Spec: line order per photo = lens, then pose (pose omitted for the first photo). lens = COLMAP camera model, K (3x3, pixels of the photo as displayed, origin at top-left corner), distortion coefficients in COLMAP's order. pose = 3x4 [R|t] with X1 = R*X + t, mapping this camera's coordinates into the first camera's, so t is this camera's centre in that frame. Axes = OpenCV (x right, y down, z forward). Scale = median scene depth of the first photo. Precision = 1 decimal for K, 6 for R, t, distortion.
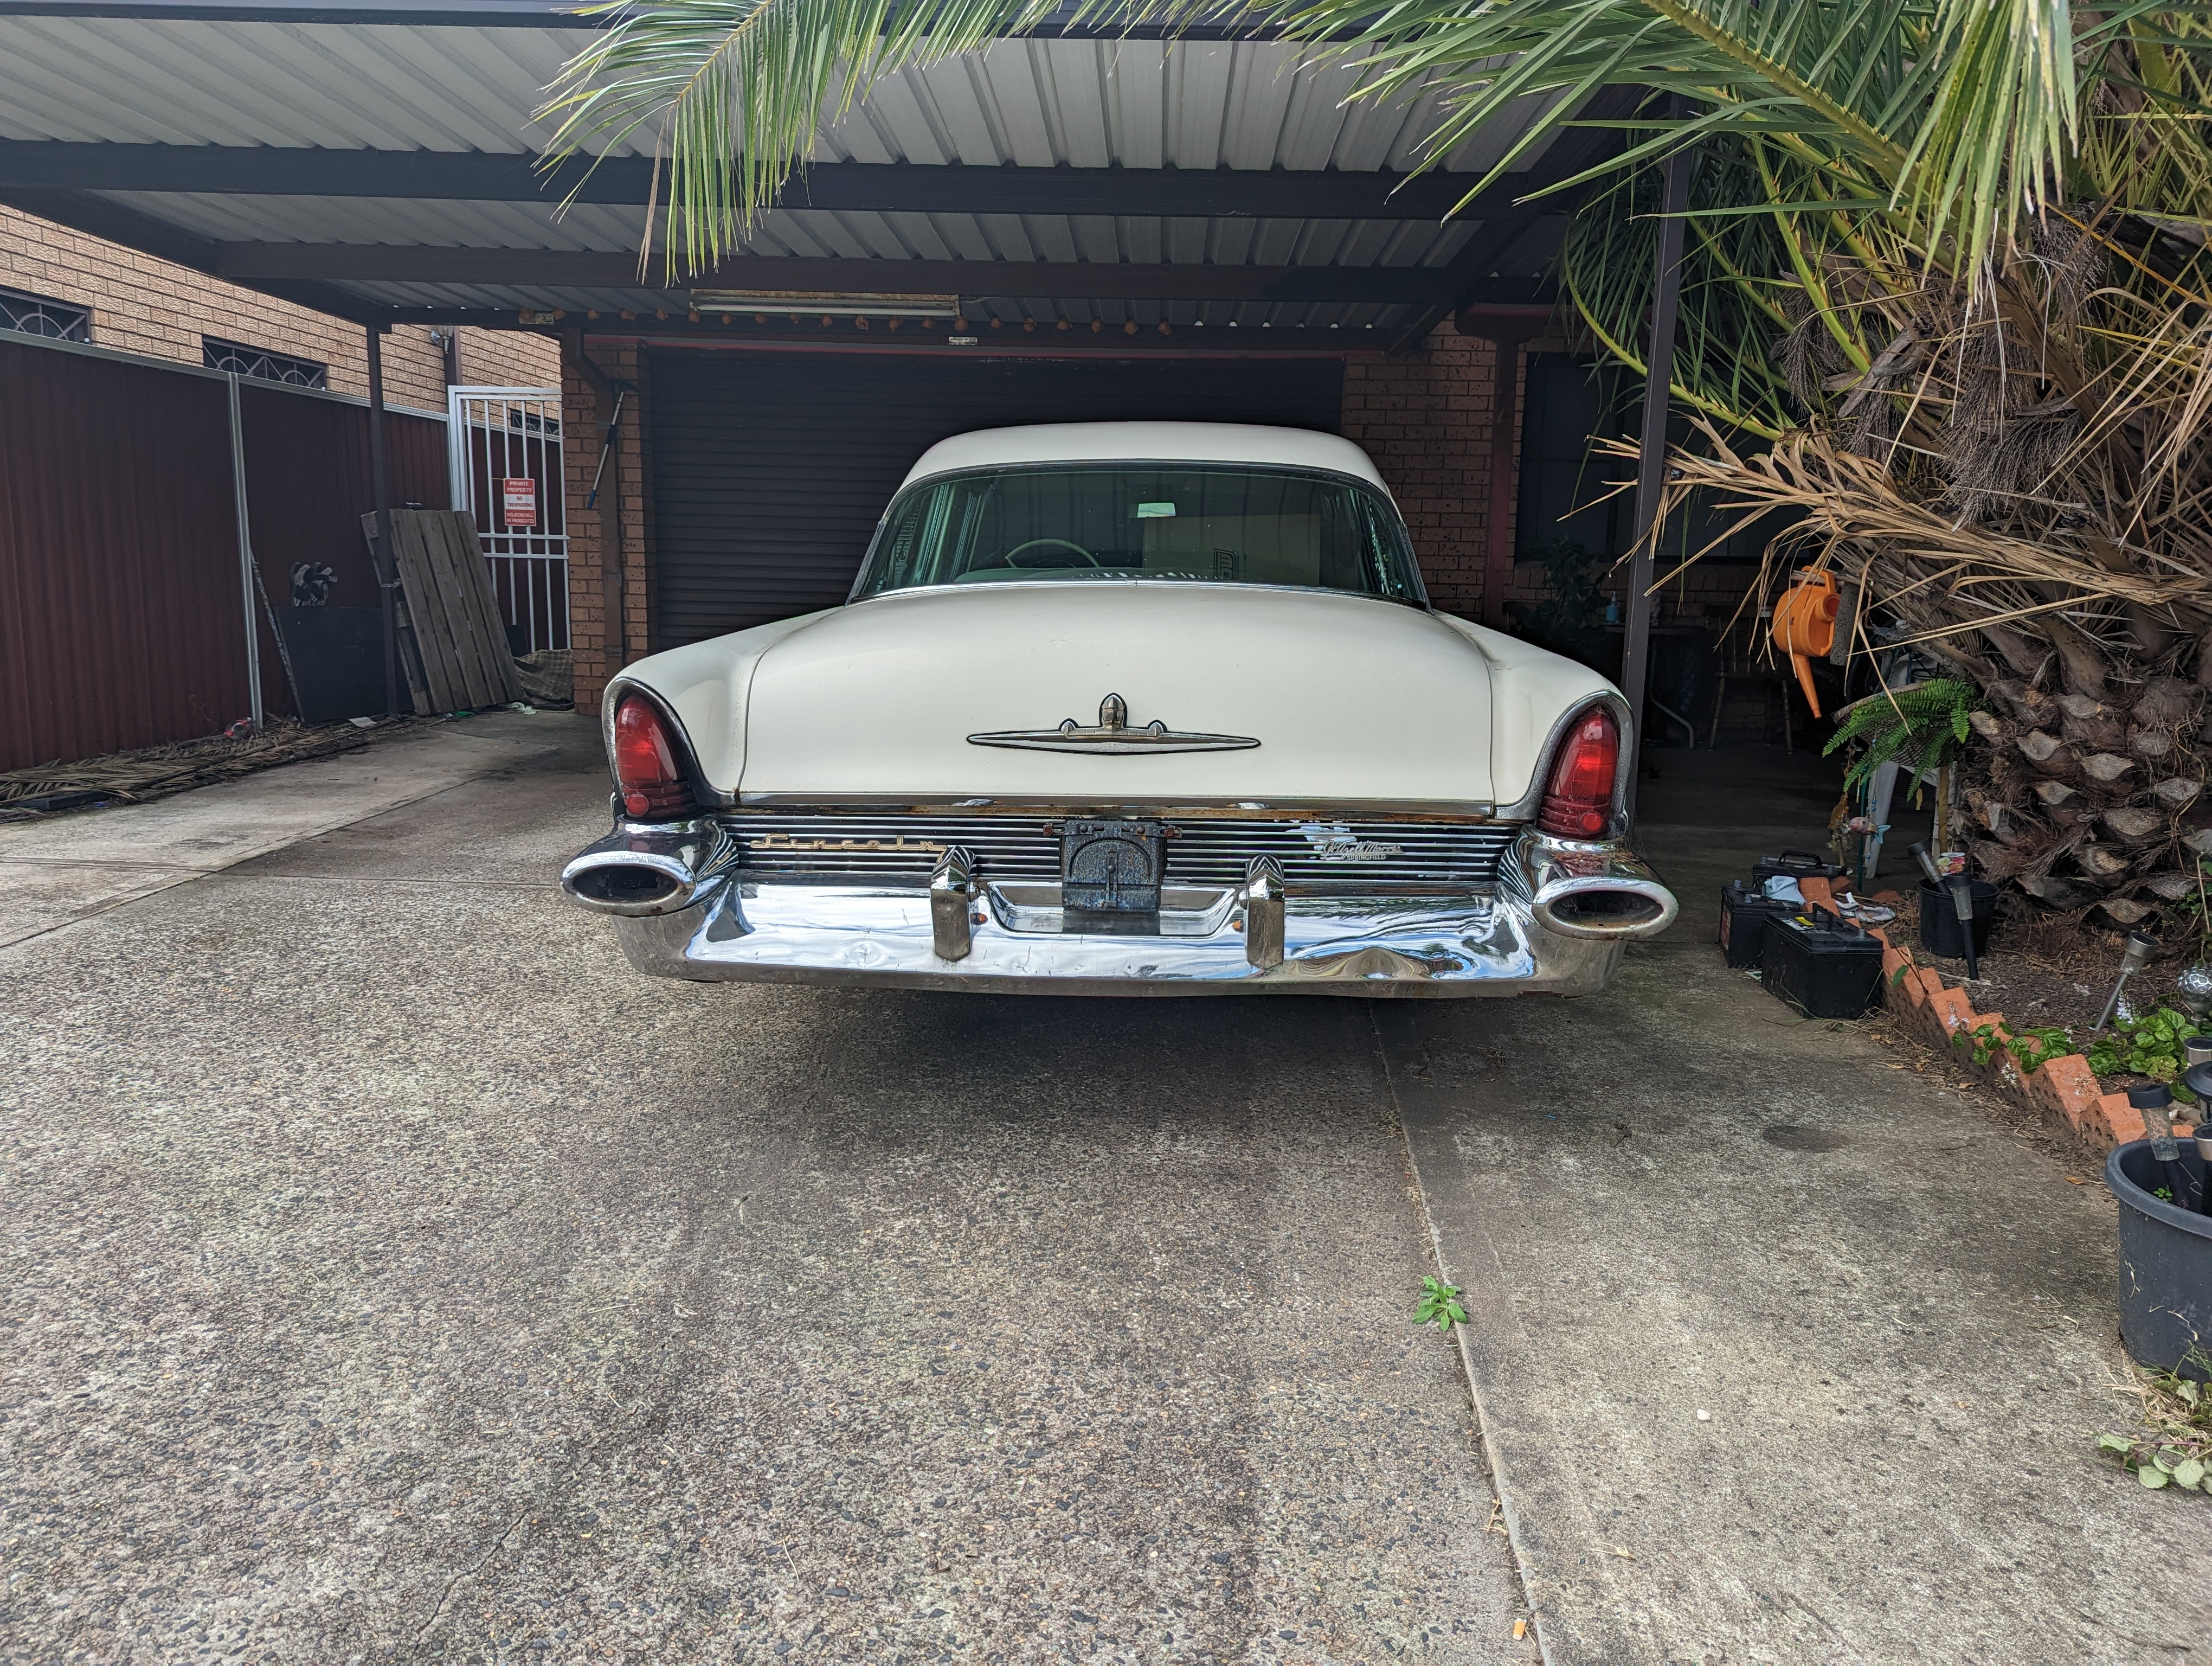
lens RADIAL K [[1579.7, 0, 1106.0], [0, 1579.7, 833.0], [0, 0, 1]] dist [0.090193, -0.121996]
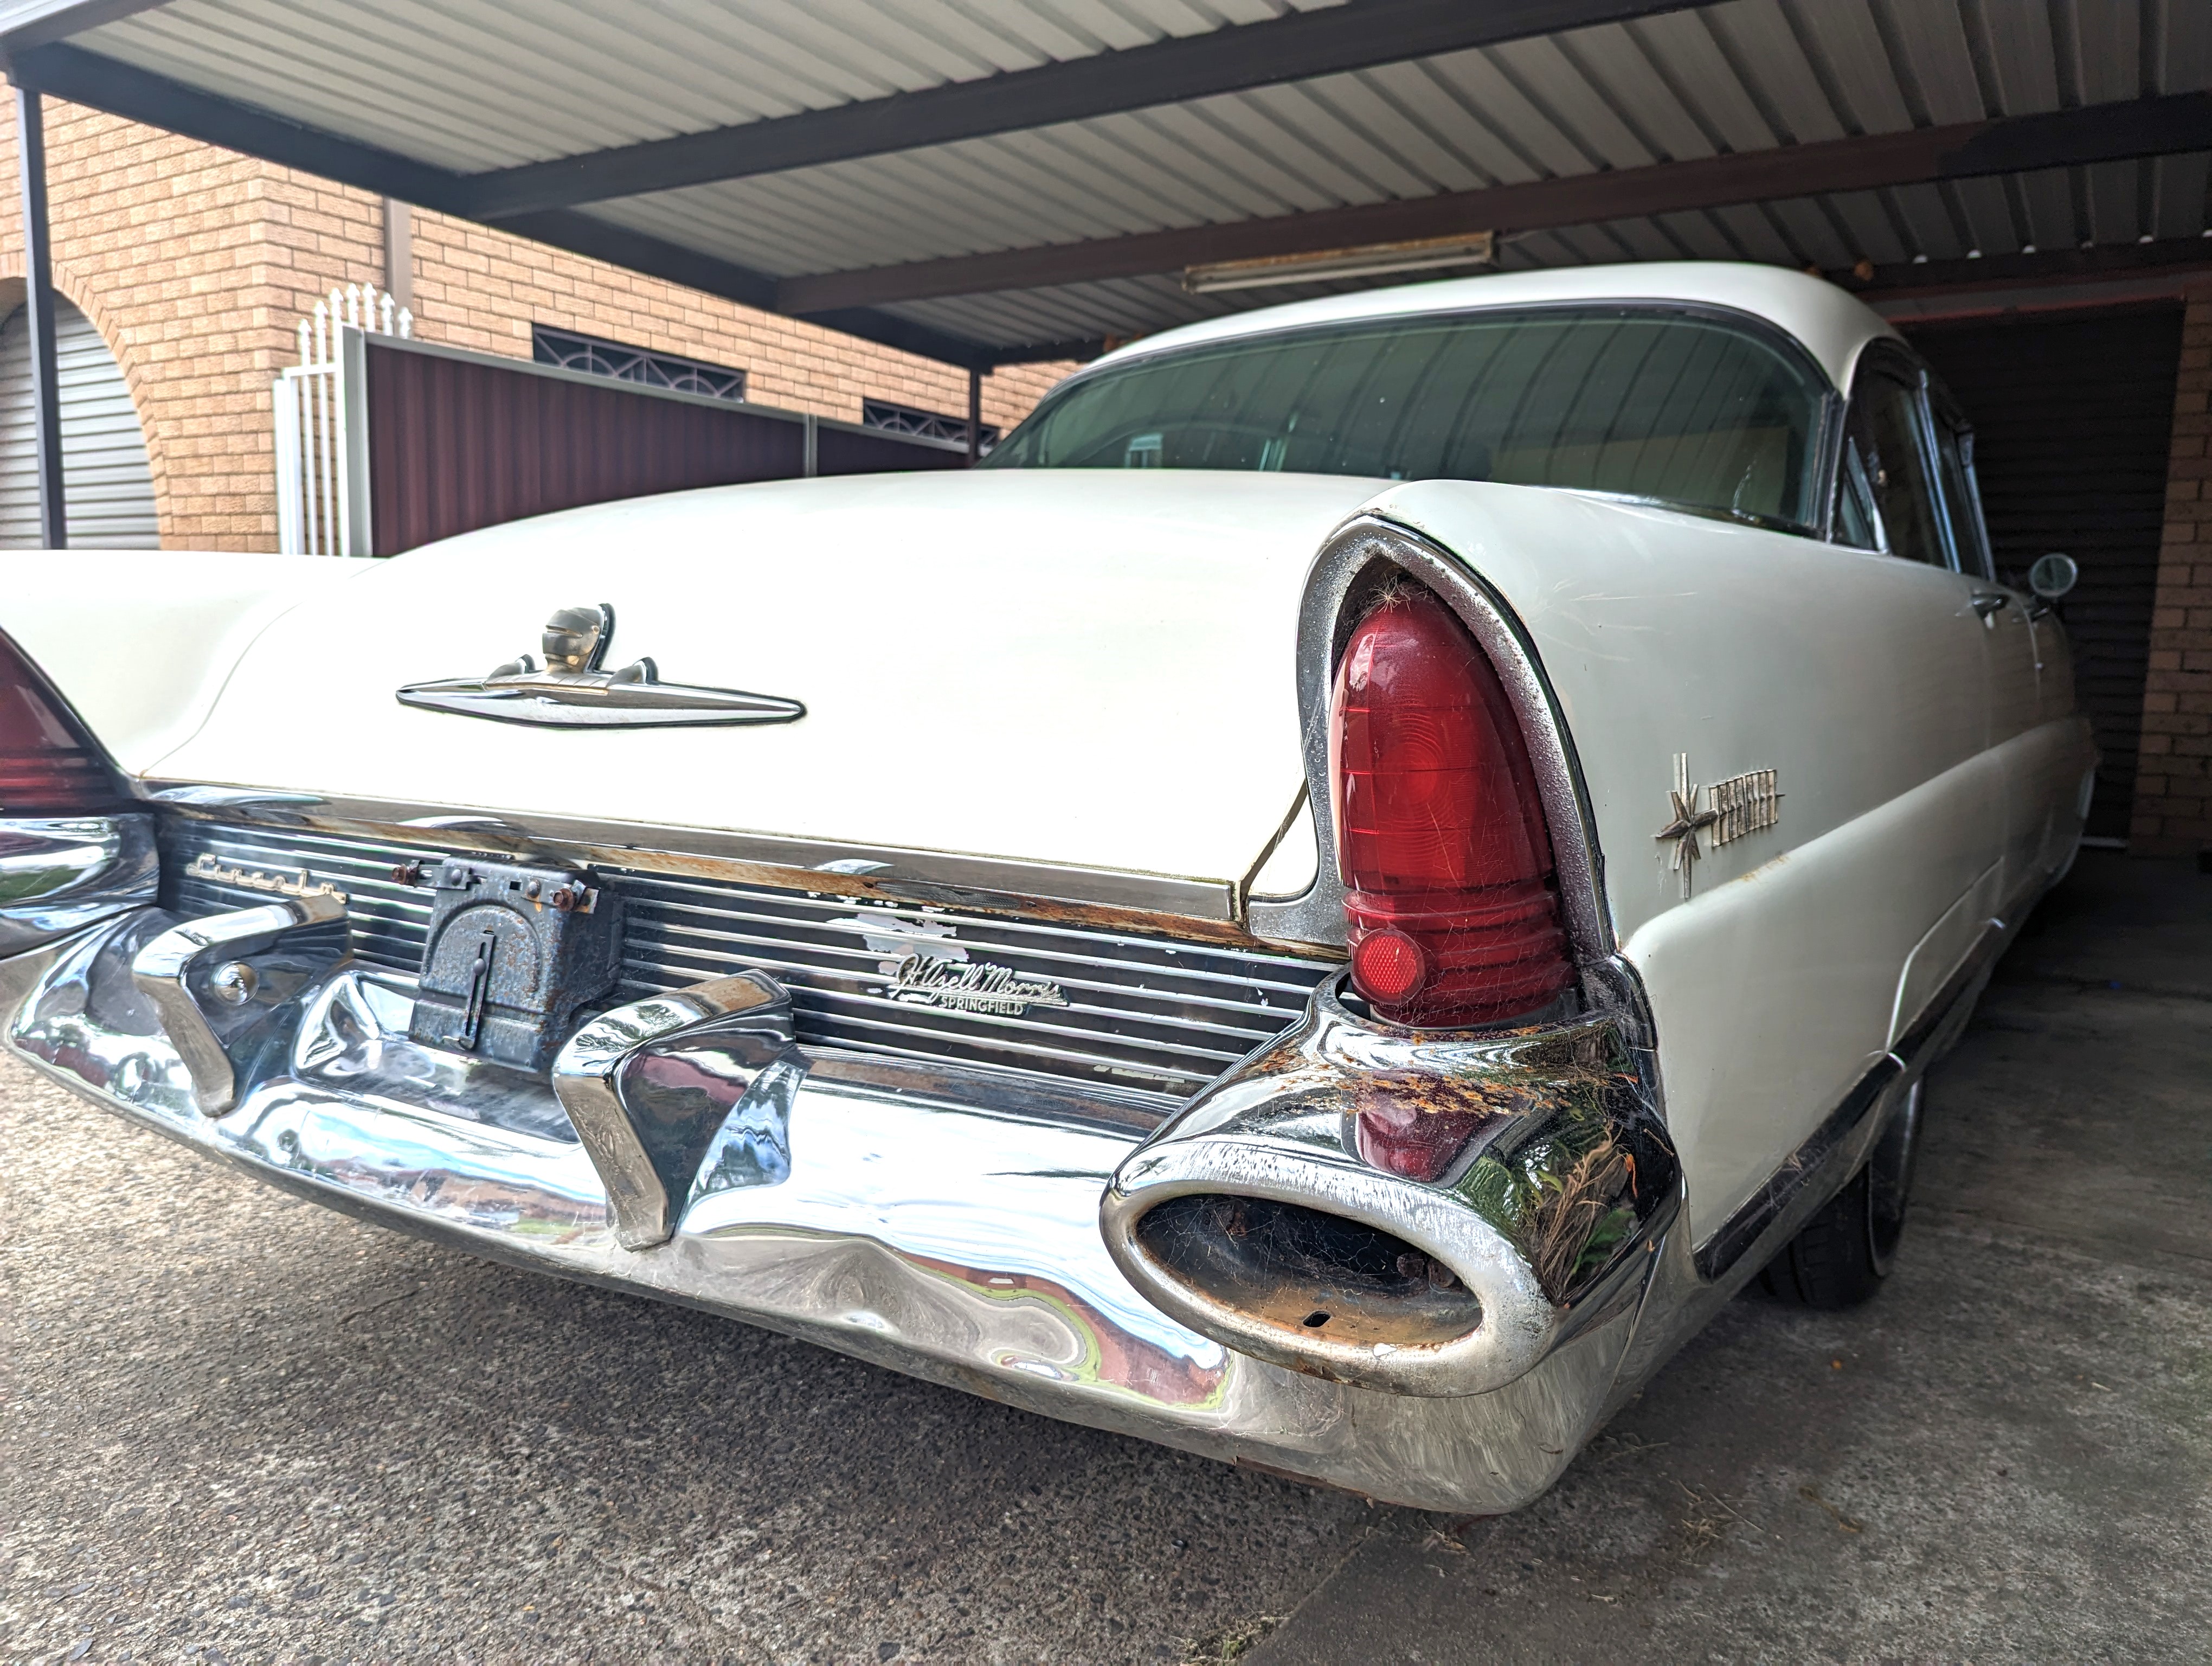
lens RADIAL K [[1592.2, 0, 1106.0], [0, 1592.2, 833.0], [0, 0, 1]] dist [0.015295, -0.004318]
pose [[0.855718, 0.062327, -0.513675, 0.313860], [-0.094017, 0.994923, -0.035901, -0.012628], [0.508829, 0.079016, 0.857233, 0.536023]]
